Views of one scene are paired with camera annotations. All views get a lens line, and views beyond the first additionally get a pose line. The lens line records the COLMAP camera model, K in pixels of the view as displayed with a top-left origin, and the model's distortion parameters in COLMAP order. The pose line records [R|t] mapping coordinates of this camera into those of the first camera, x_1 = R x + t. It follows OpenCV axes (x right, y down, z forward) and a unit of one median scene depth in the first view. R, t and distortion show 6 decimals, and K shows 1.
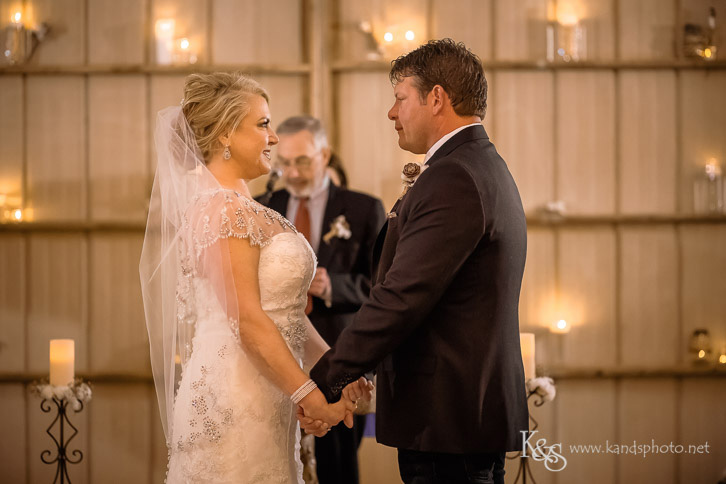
lens RADIAL K [[1680.7, 0, 342.0], [0, 1680.7, 255.5], [0, 0, 1]] dist [-0.068561, -0.021799]
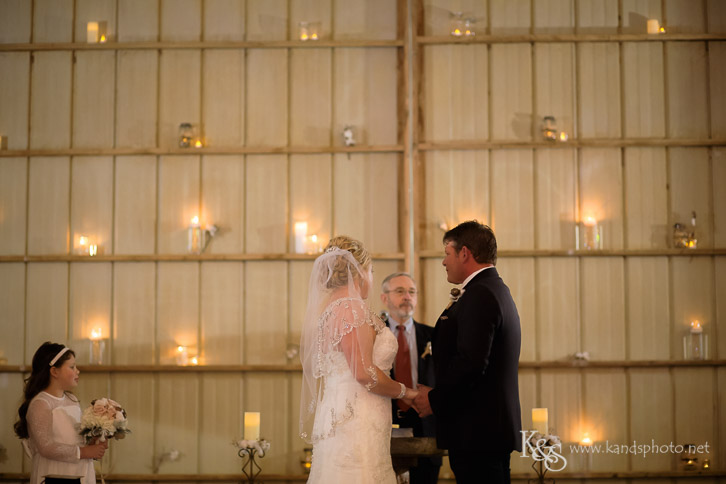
lens RADIAL K [[1680.7, 0, 342.0], [0, 1680.7, 255.5], [0, 0, 1]] dist [-0.068561, -0.021799]
pose [[0.998319, -0.002304, -0.057914, 0.010171], [-0.004973, 0.992119, -0.125199, 0.063330], [0.057746, 0.125277, 0.990440, -0.387755]]
